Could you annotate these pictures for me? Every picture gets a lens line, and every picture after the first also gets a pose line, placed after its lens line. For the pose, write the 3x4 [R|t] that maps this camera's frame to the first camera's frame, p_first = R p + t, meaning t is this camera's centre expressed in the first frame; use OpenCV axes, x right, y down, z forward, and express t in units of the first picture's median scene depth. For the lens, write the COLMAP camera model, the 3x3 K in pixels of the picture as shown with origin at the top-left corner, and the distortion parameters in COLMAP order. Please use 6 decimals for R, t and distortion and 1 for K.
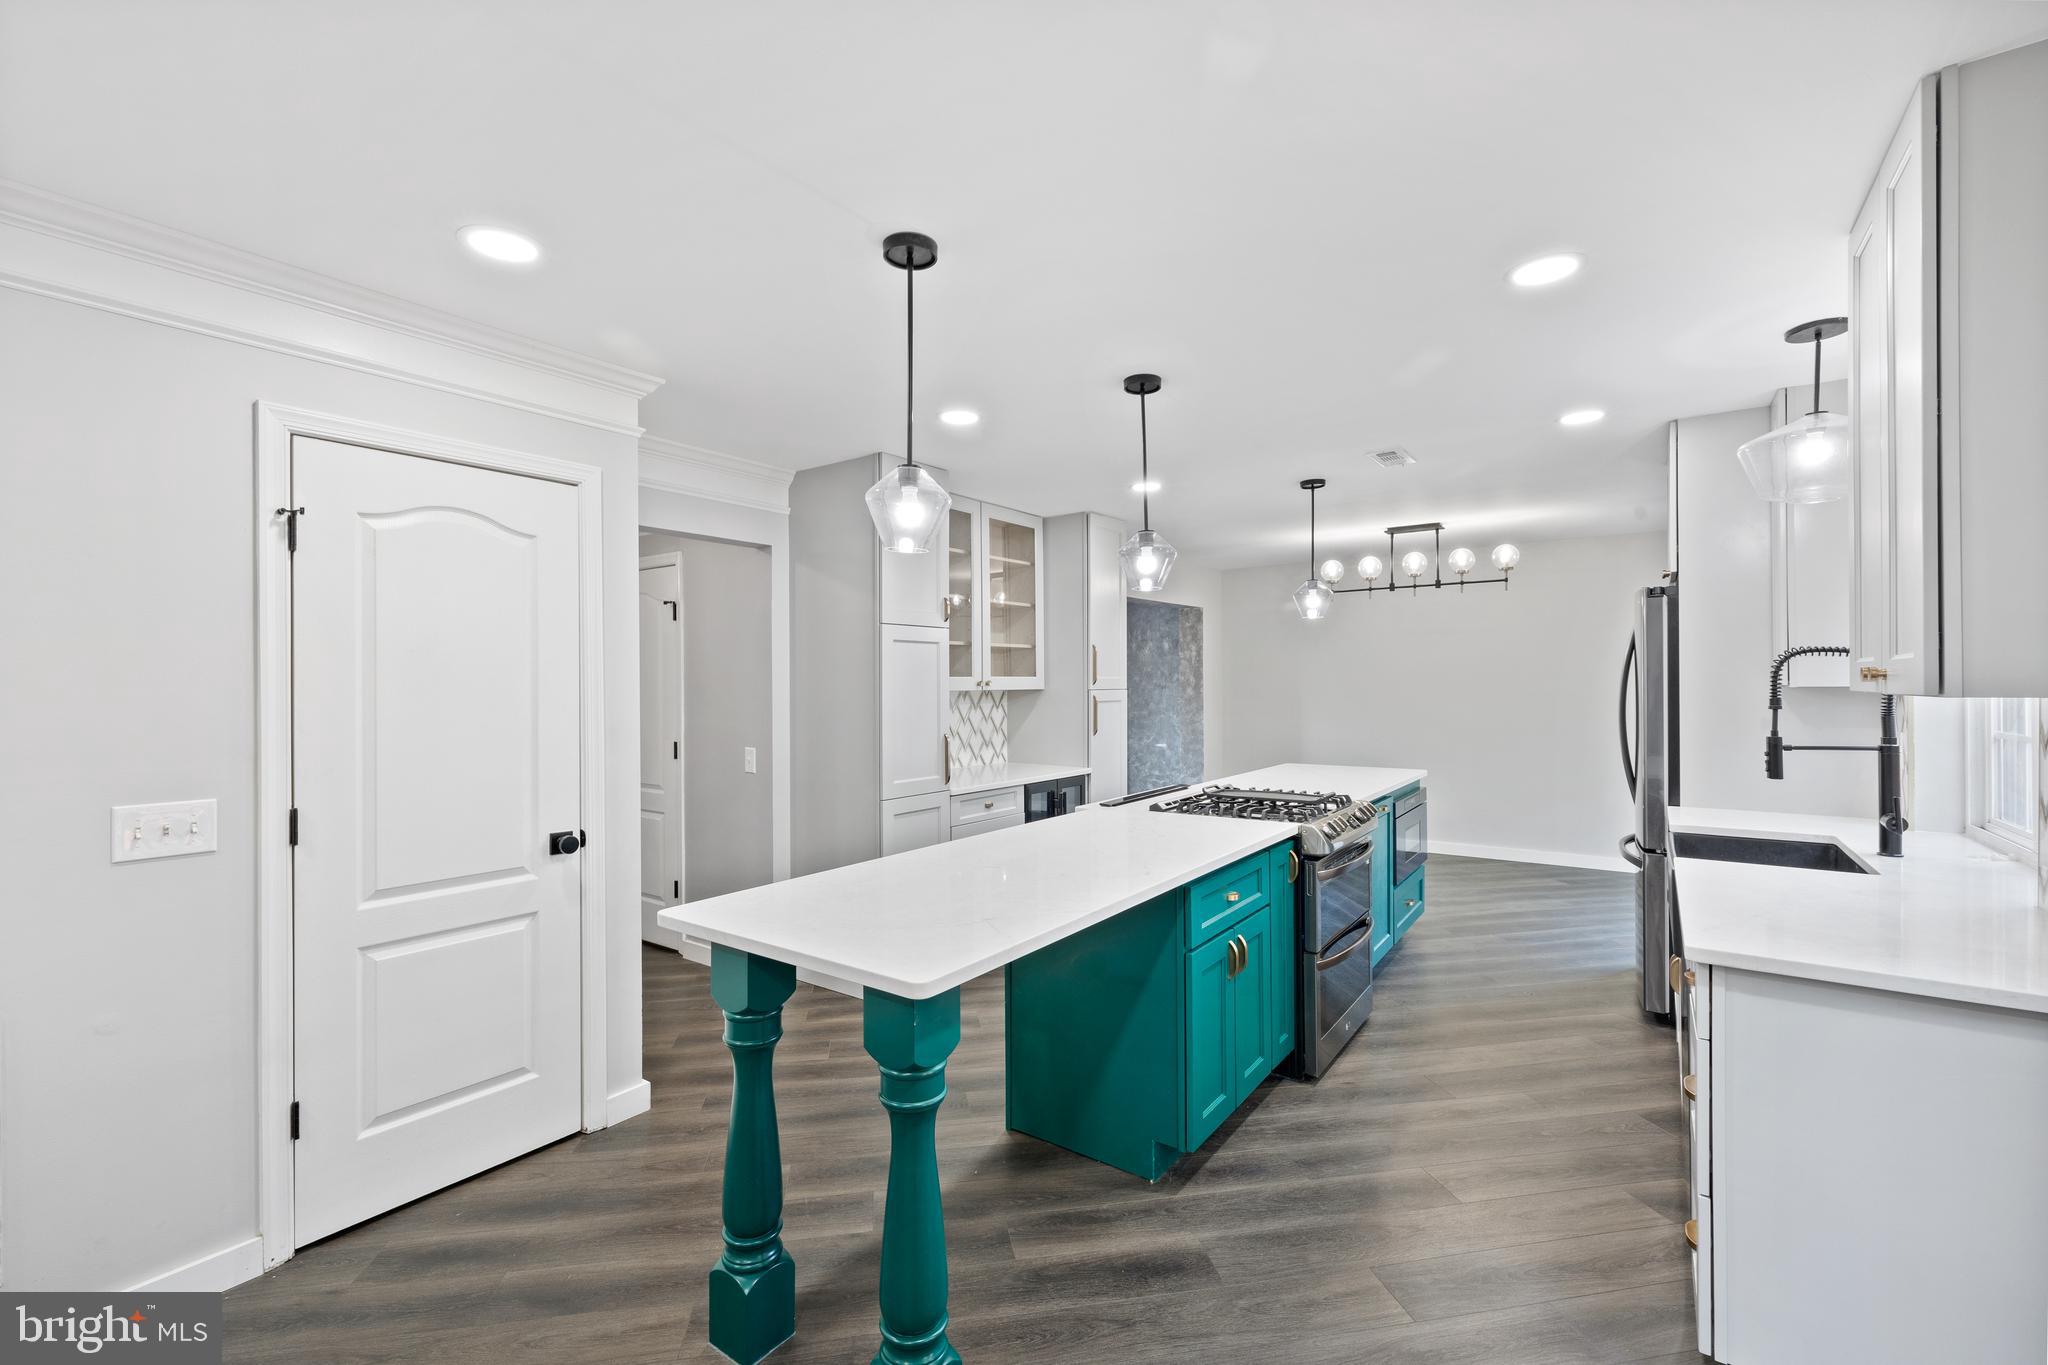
lens RADIAL K [[876.8, 0, 1010.3], [0, 876.8, 677.1], [0, 0, 1]] dist [-0.004173, 0.000498]
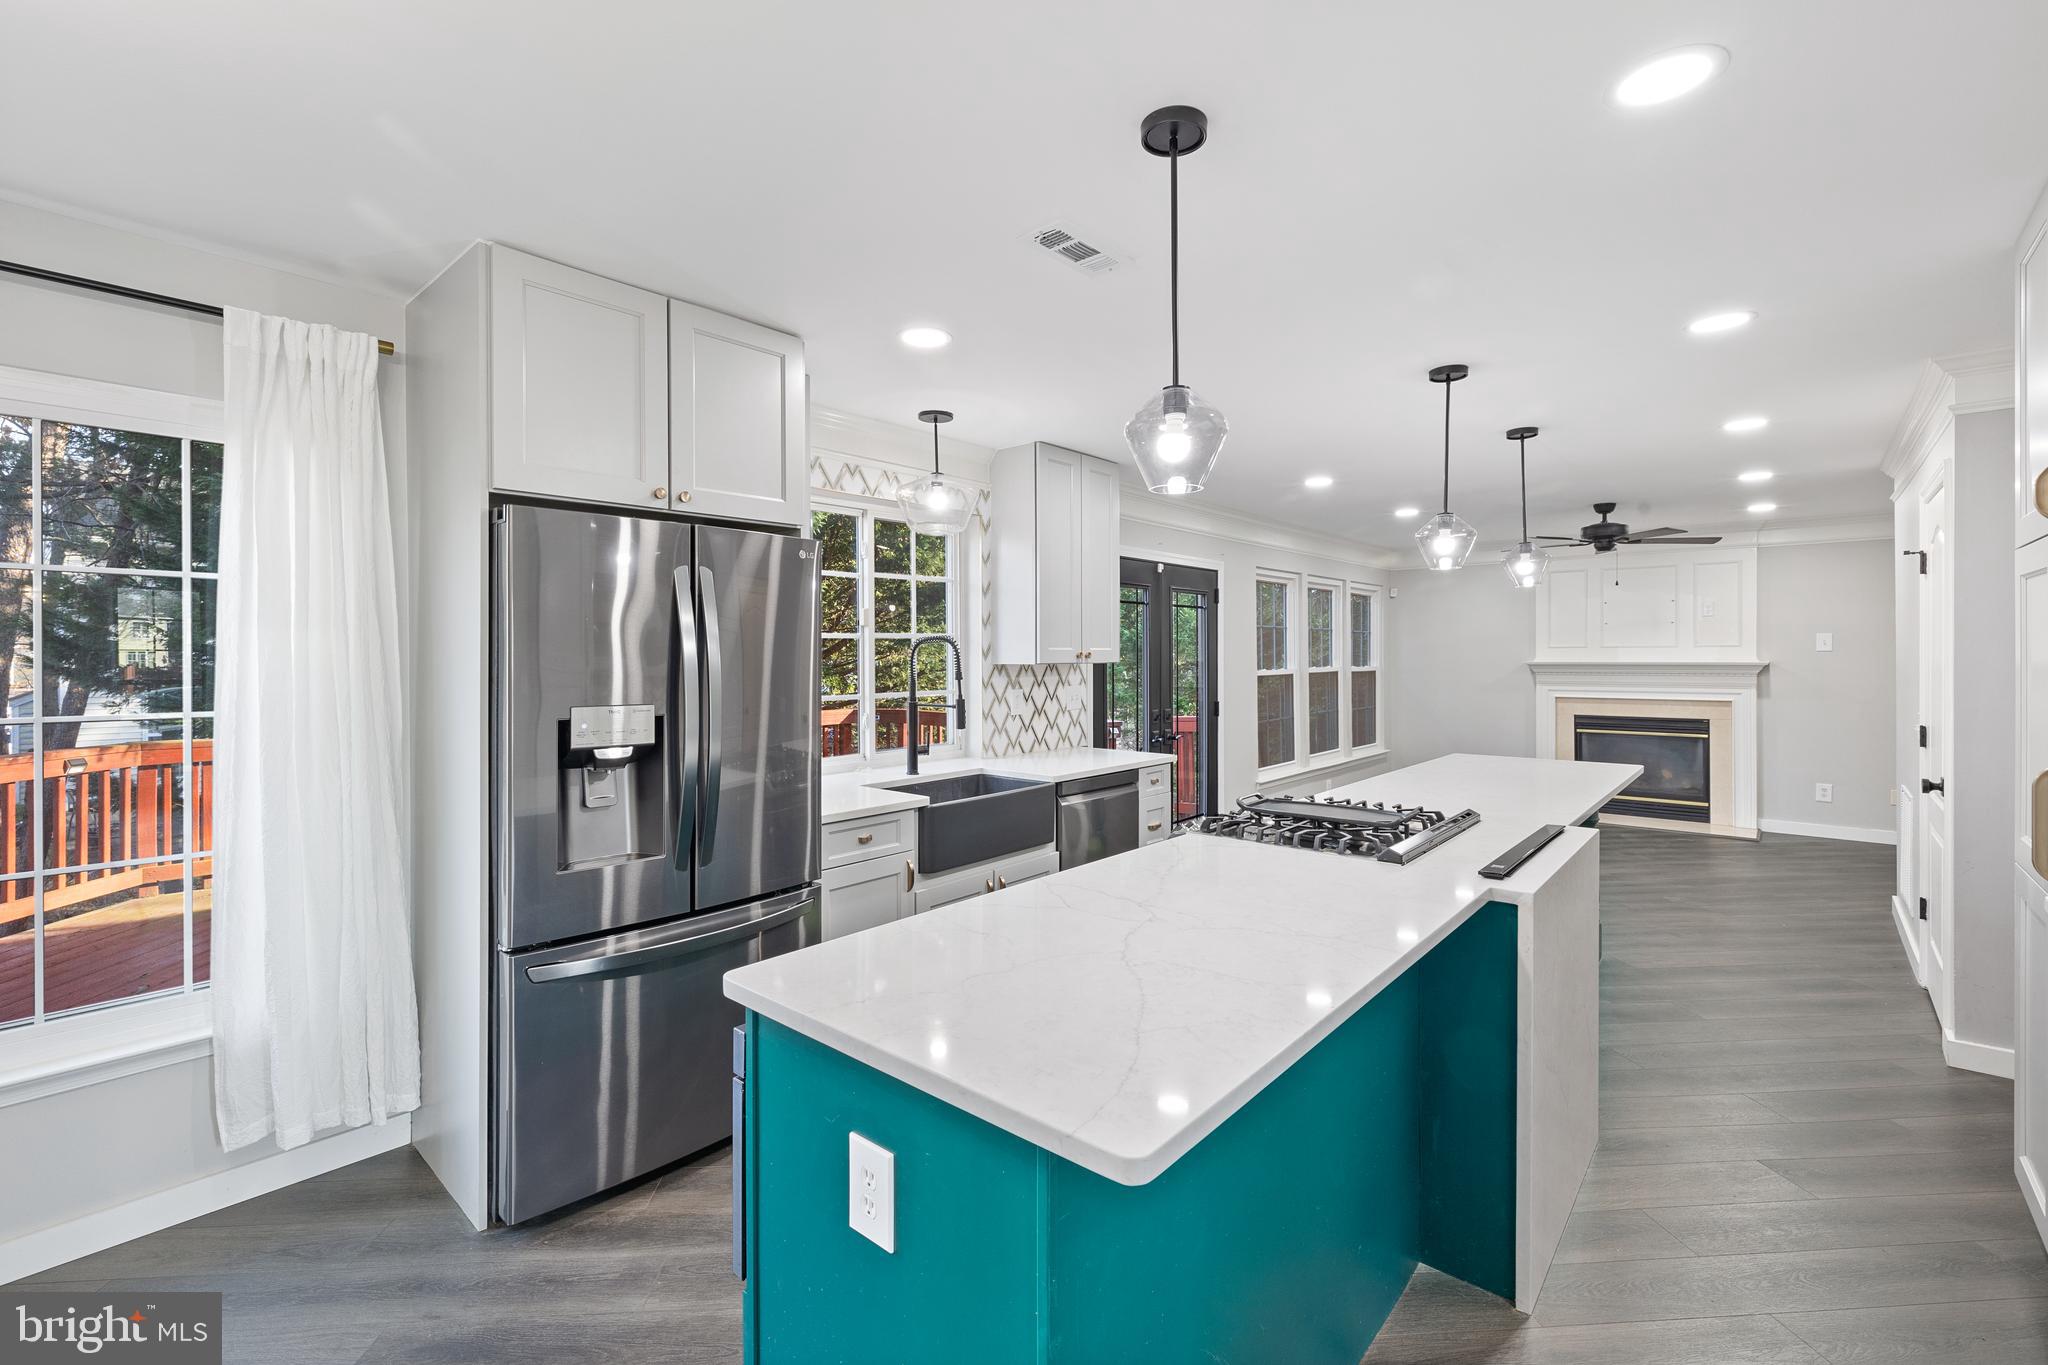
lens RADIAL K [[876.8, 0, 997.1], [0, 876.8, 658.0], [0, 0, 1]] dist [-0.004173, 0.000498]
pose [[-0.994608, 0.009977, 0.103222, 0.392072], [0.009521, 0.999943, -0.004904, 0.005483], [-0.103265, -0.003895, -0.994646, 1.398043]]
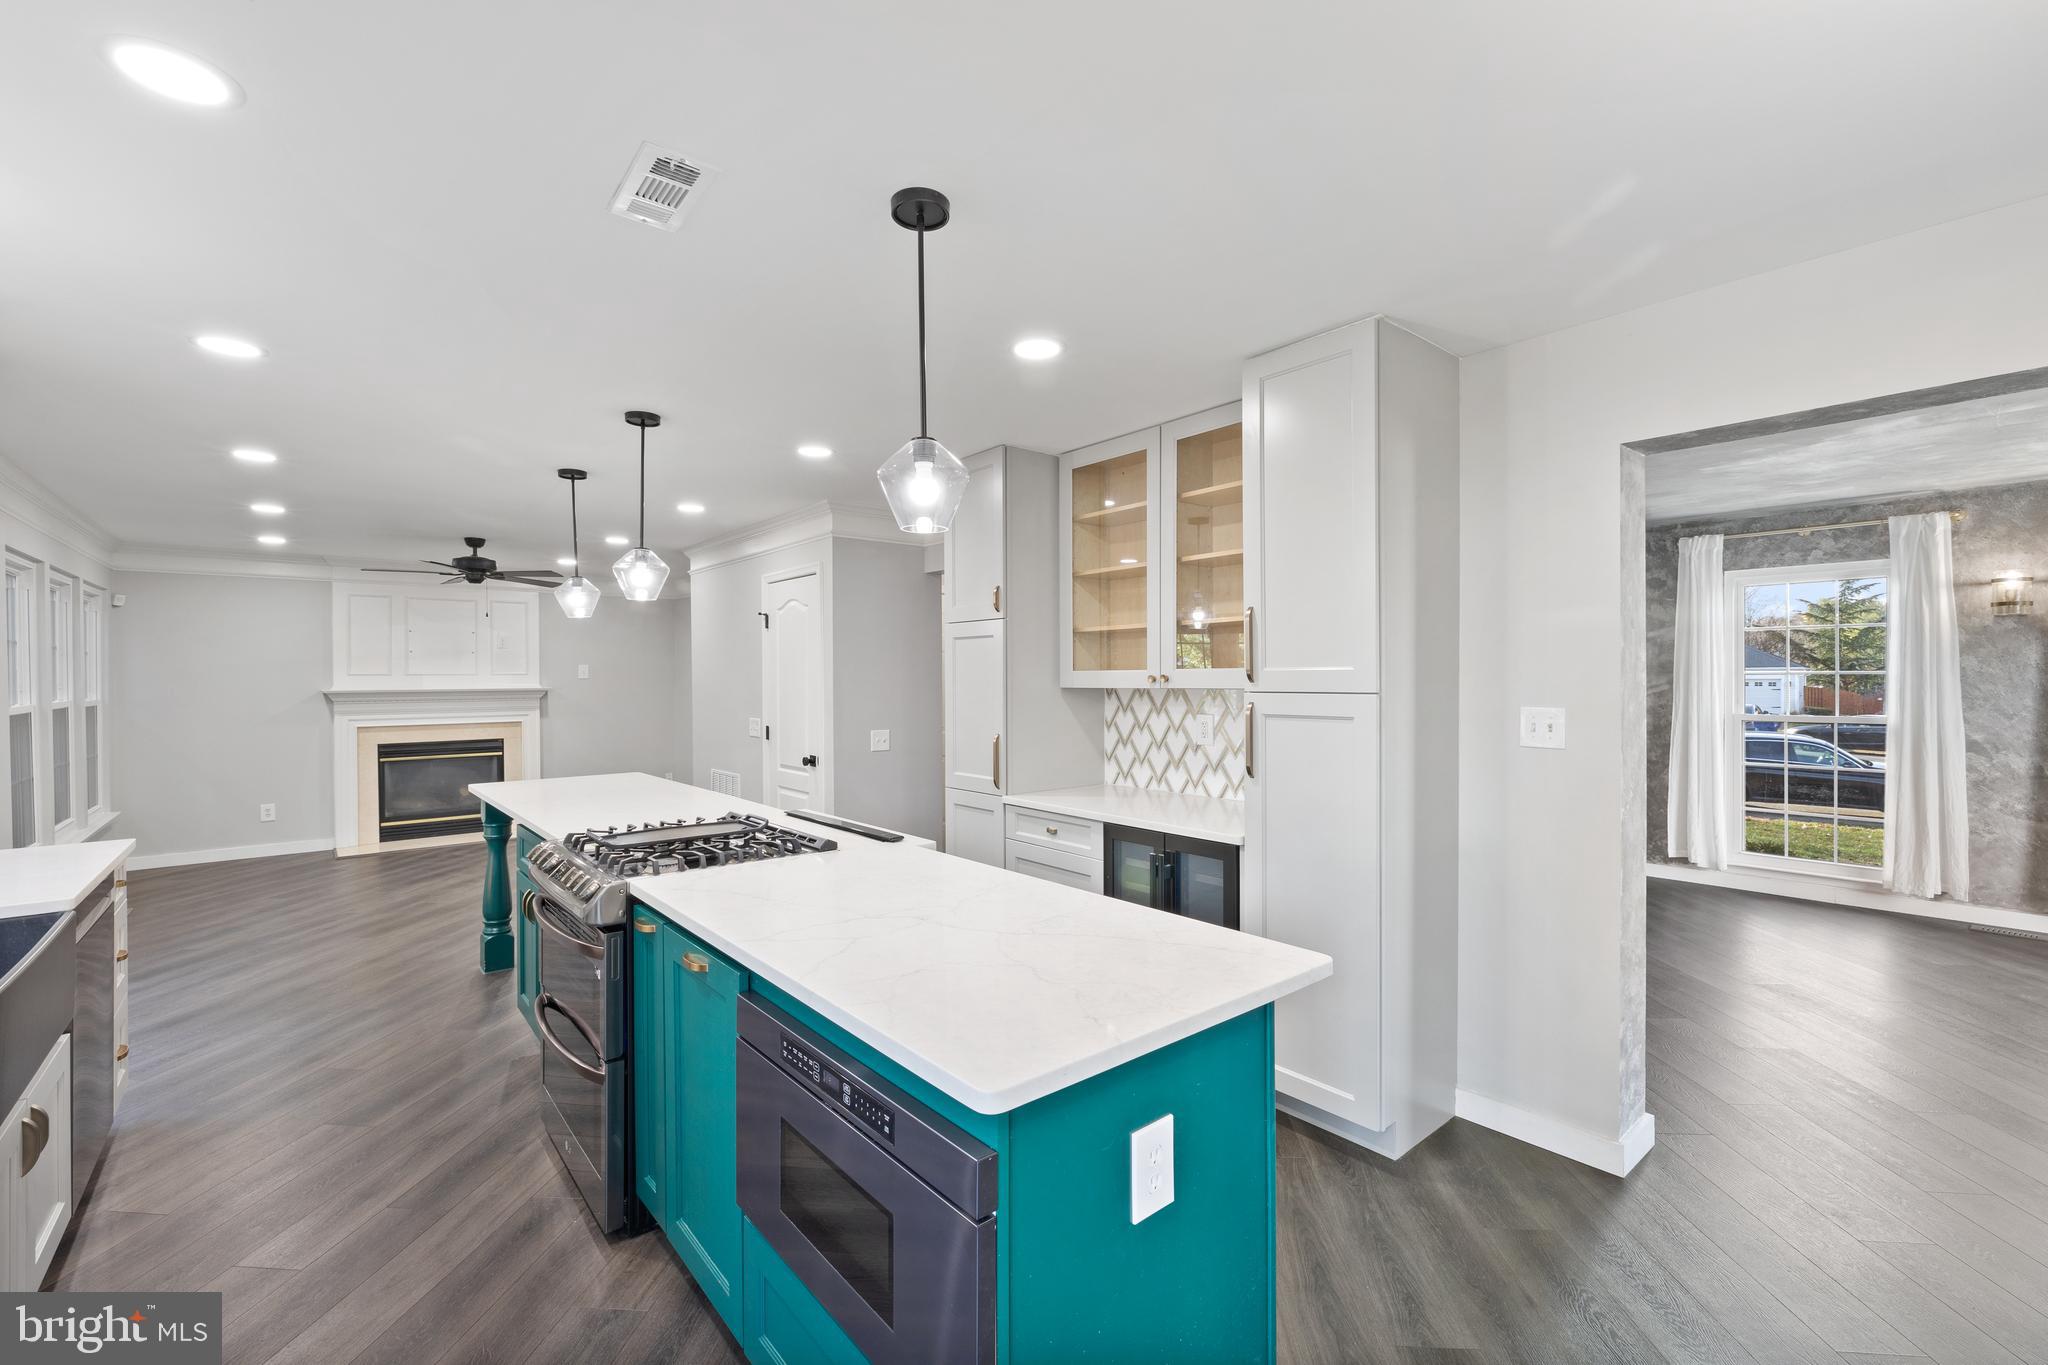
lens RADIAL K [[876.8, 0, 1021.7], [0, 876.8, 681.3], [0, 0, 1]] dist [-0.004173, 0.000498]
pose [[-0.250866, 0.012617, -0.967939, 0.748096], [0.014419, 0.999853, 0.009296, 0.001897], [0.967914, -0.011624, -0.251011, 1.170146]]
